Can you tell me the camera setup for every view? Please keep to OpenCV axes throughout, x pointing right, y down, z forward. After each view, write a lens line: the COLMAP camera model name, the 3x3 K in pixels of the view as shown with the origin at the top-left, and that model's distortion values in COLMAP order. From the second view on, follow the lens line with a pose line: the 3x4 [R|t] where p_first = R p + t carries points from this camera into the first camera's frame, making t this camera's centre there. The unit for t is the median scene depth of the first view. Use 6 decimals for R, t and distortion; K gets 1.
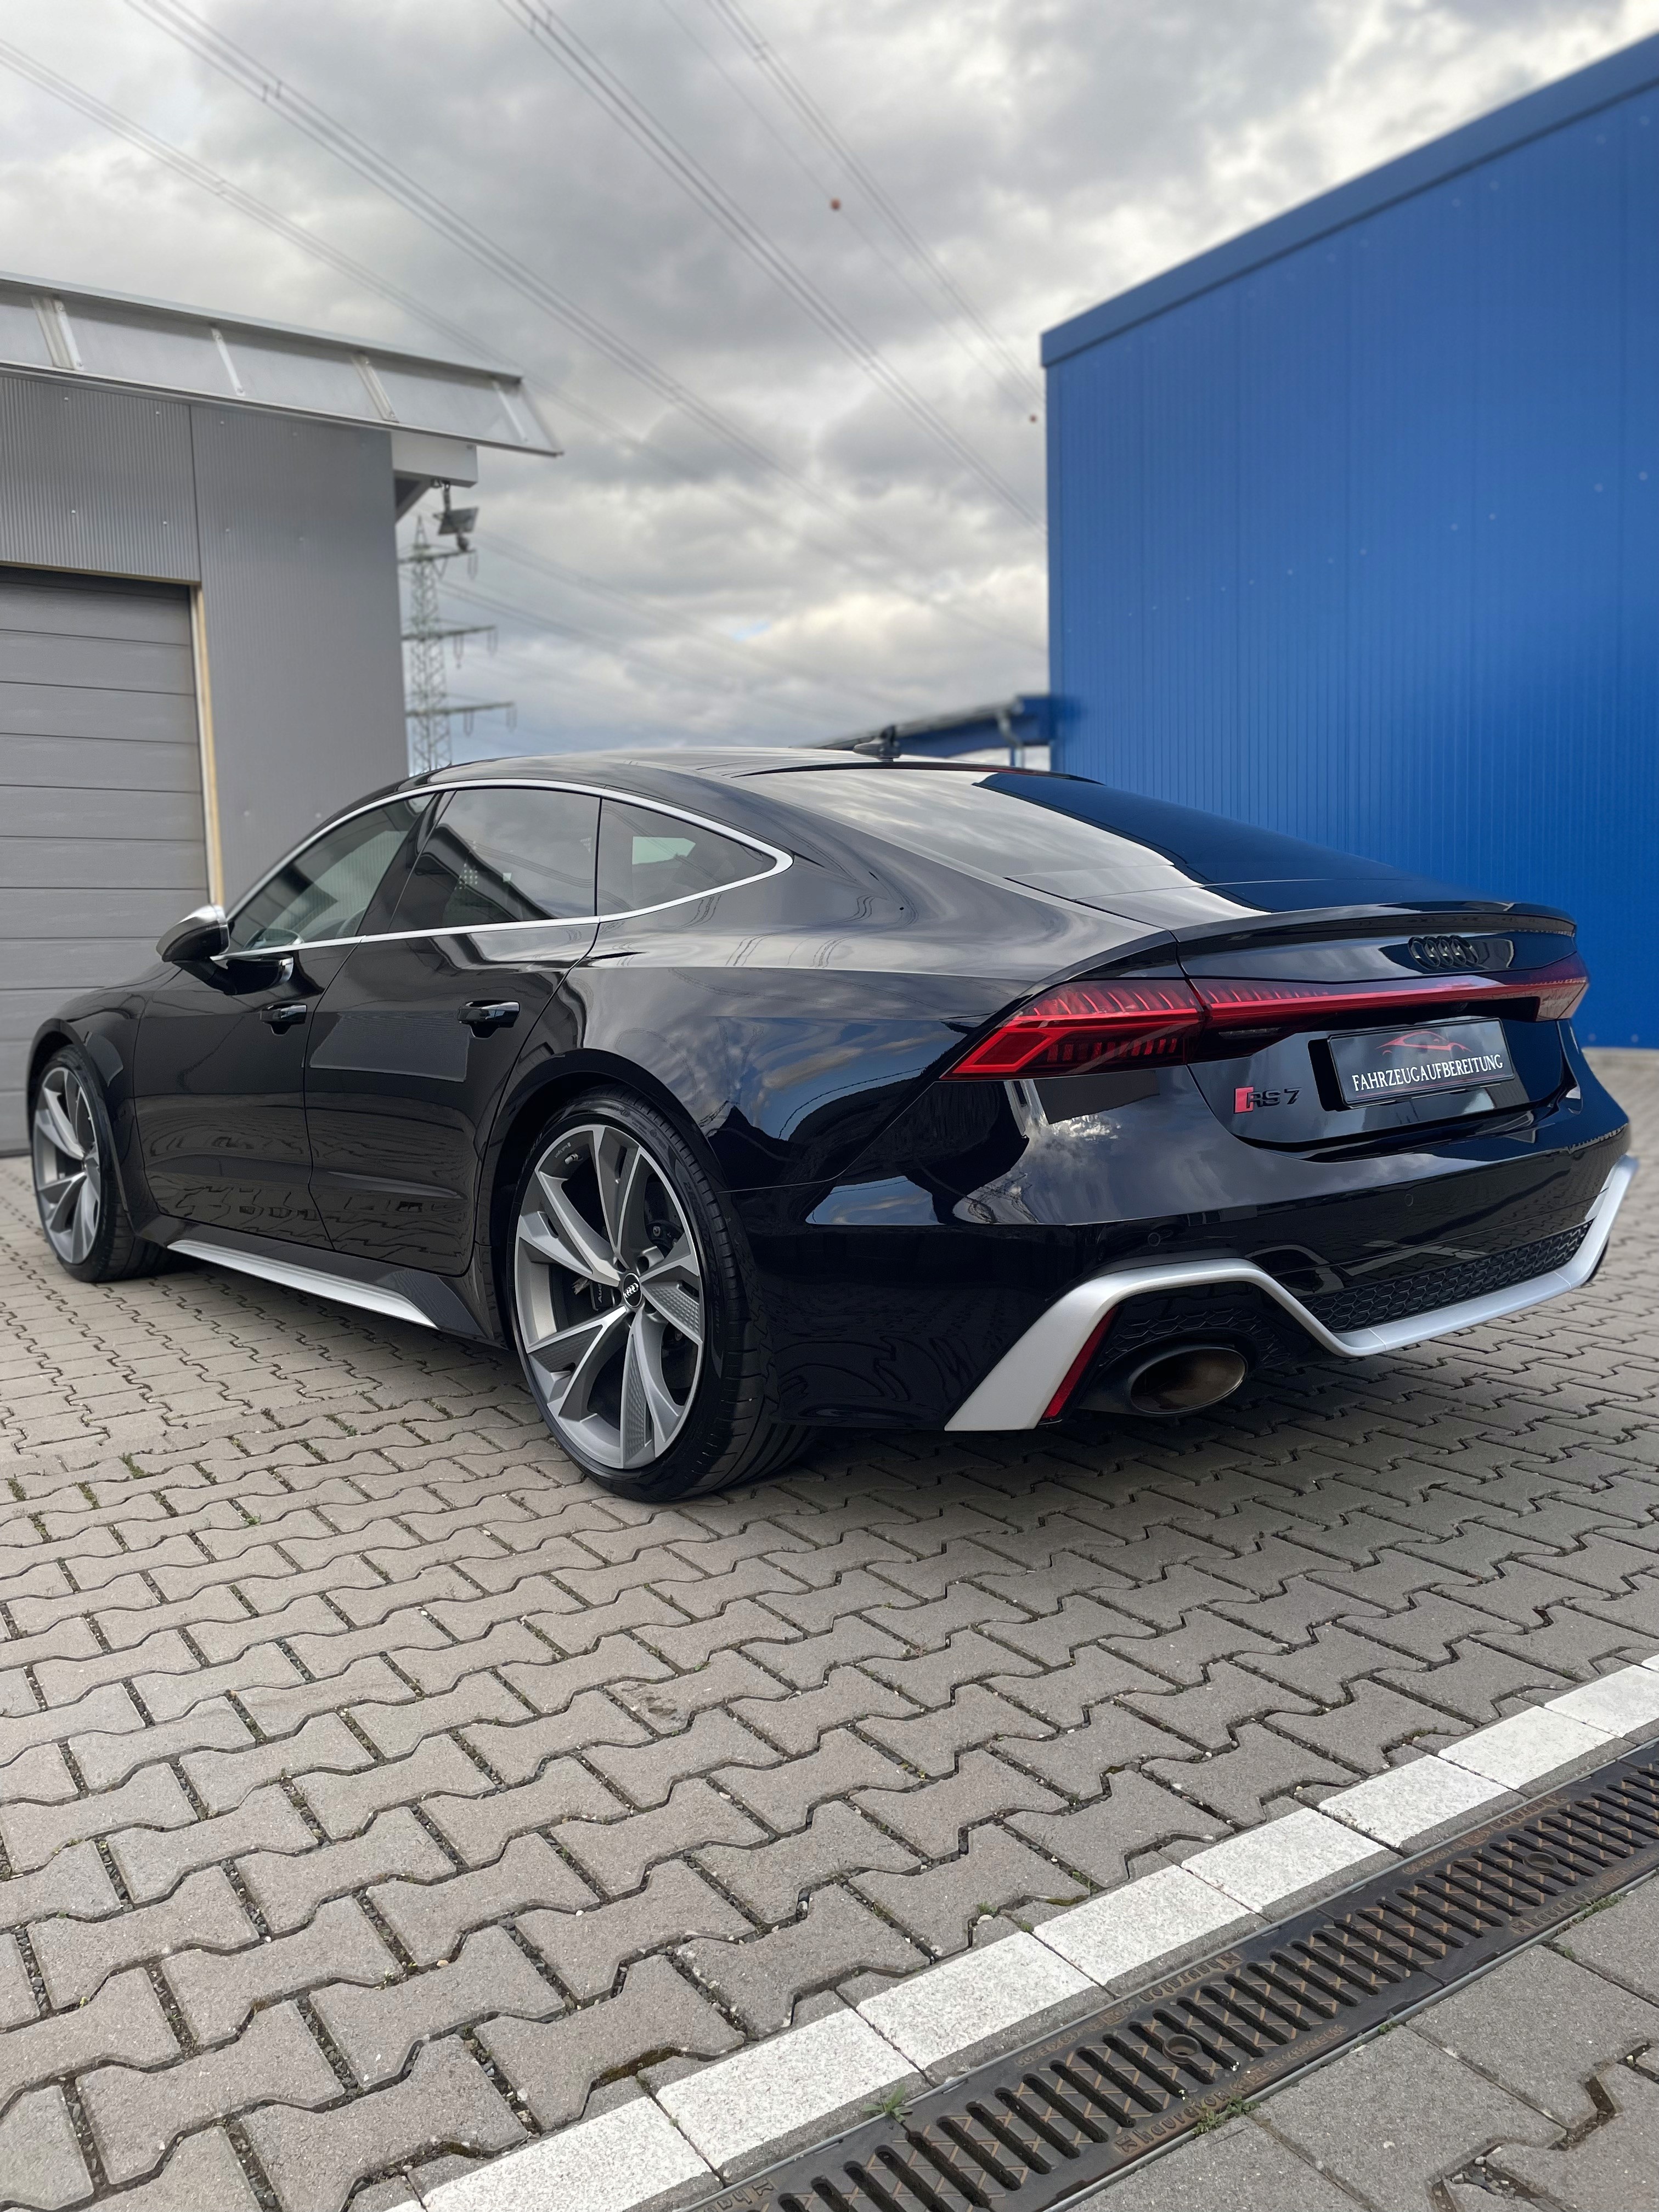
lens RADIAL K [[1664.3, 0, 824.3], [0, 1664.3, 1103.5], [0, 0, 1]] dist [0.013969, -0.018319]
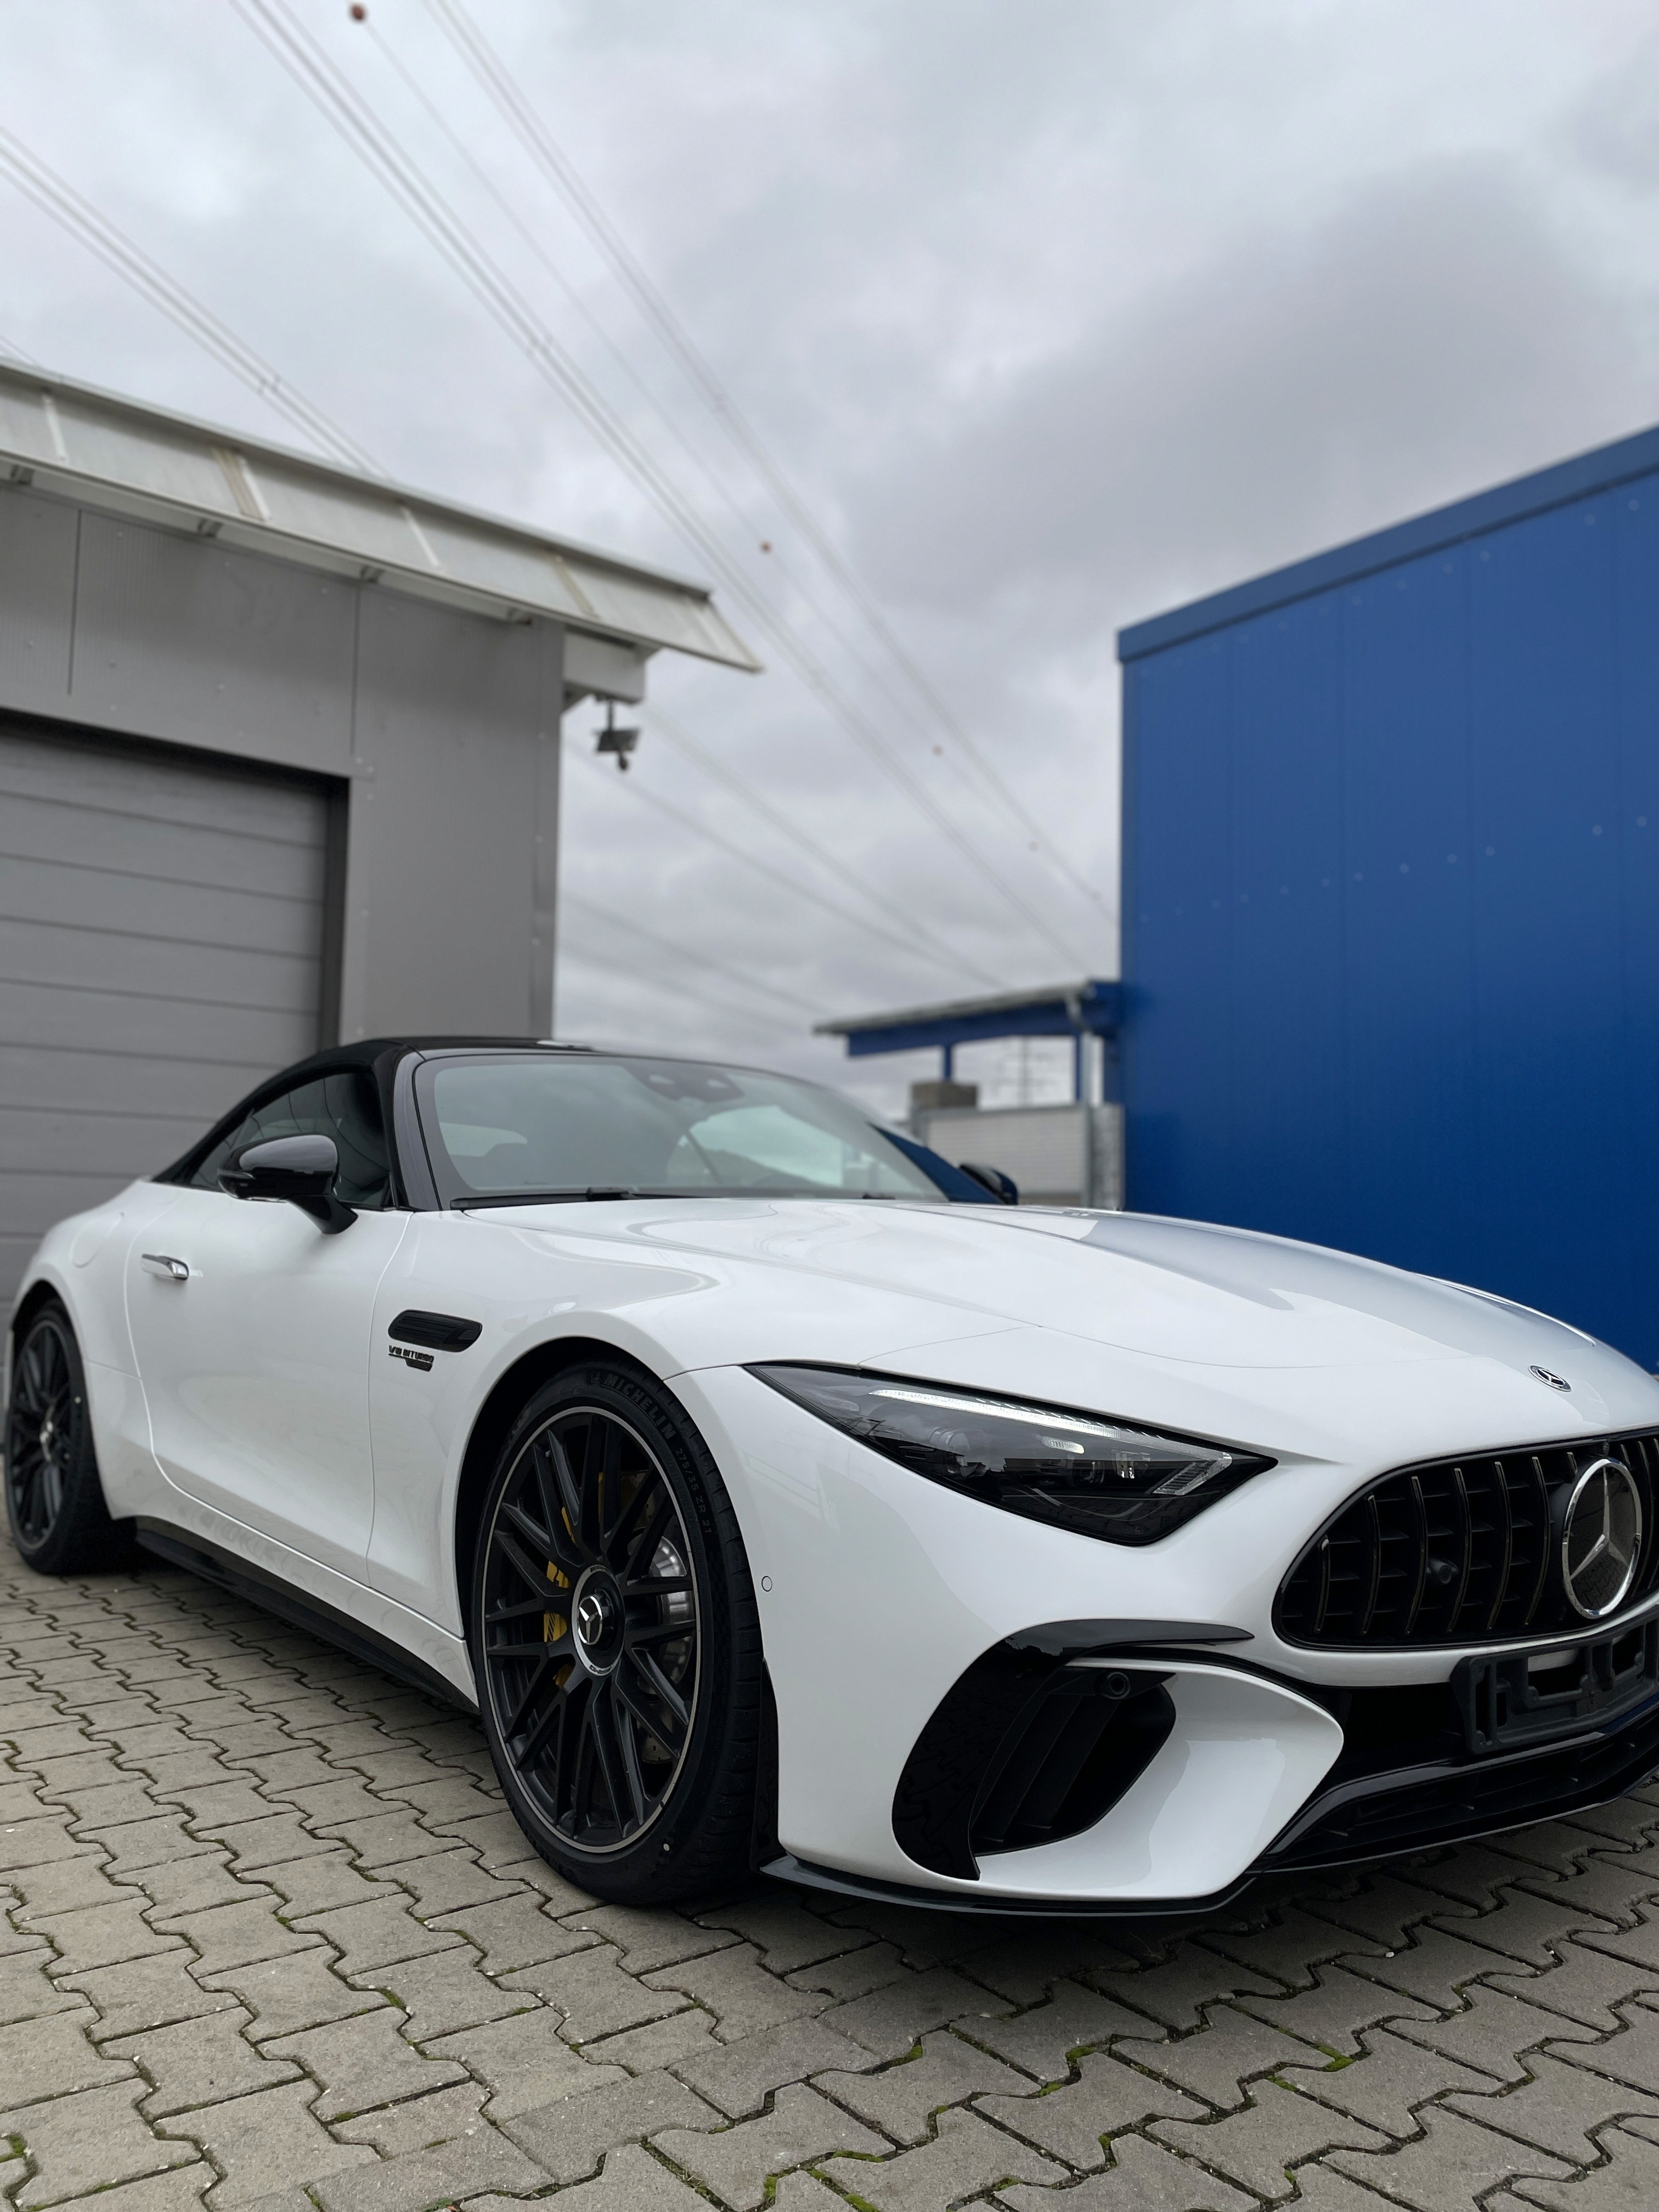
lens RADIAL K [[1664.3, 0, 834.3], [0, 1664.3, 1112.0], [0, 0, 1]] dist [0.013969, -0.018319]
pose [[0.995491, 0.050686, 0.080182, -0.146699], [-0.036077, 0.984058, -0.174149, 0.002838], [-0.087731, 0.170471, 0.981449, 0.120827]]
